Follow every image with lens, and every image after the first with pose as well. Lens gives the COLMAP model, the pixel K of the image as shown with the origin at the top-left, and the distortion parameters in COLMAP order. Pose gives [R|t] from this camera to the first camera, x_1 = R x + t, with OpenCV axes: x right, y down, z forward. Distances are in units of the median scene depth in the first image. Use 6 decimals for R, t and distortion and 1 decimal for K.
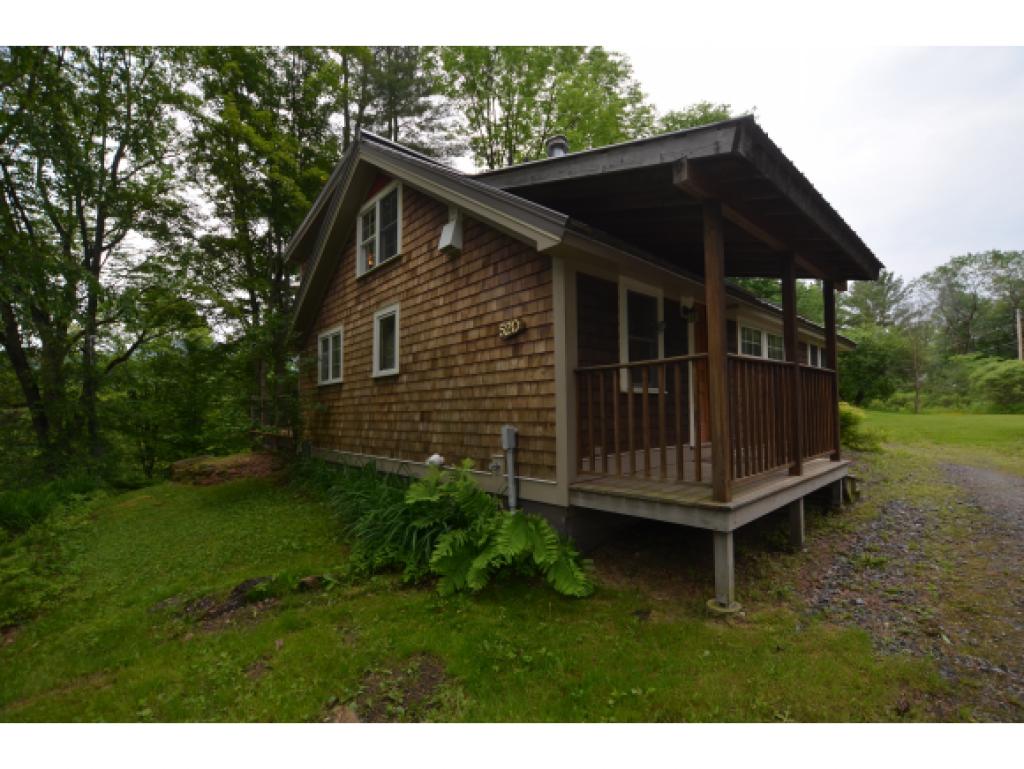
lens RADIAL K [[449.5, 0, 514.2], [0, 449.5, 395.1], [0, 0, 1]] dist [-0.028727, 0.003749]
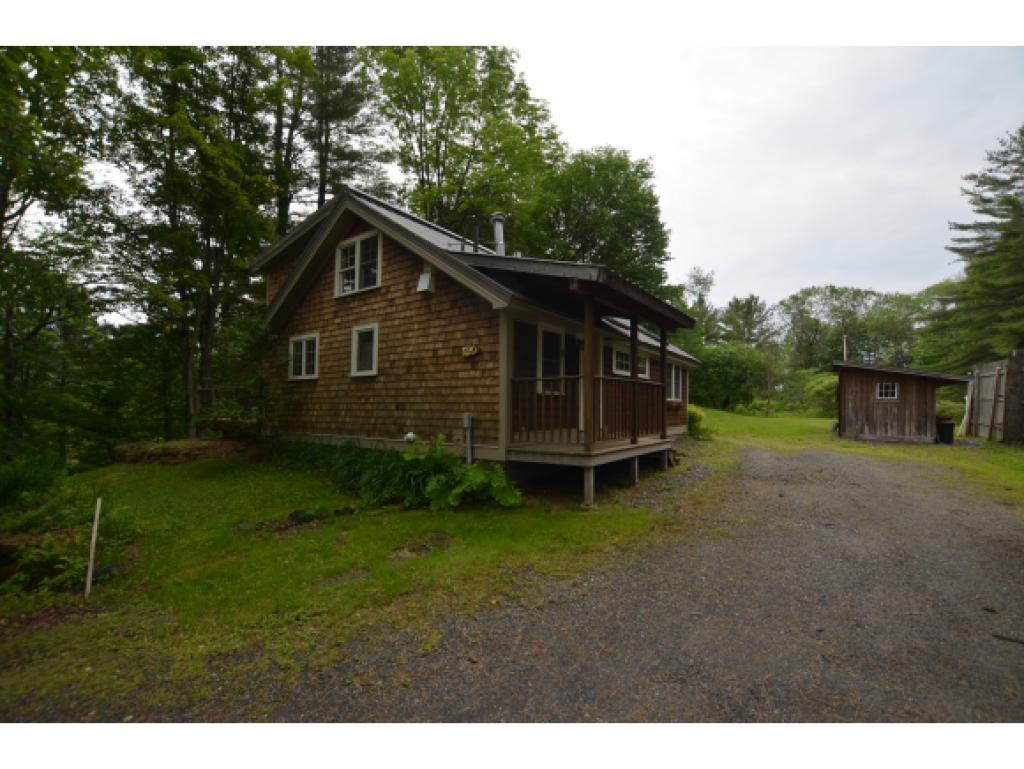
lens RADIAL K [[449.5, 0, 514.2], [0, 449.5, 395.1], [0, 0, 1]] dist [-0.028727, 0.003749]
pose [[0.979052, 0.028376, 0.201621, -0.132228], [-0.029427, 0.999564, 0.002216, -0.002206], [-0.201471, -0.008103, 0.979461, -0.443528]]
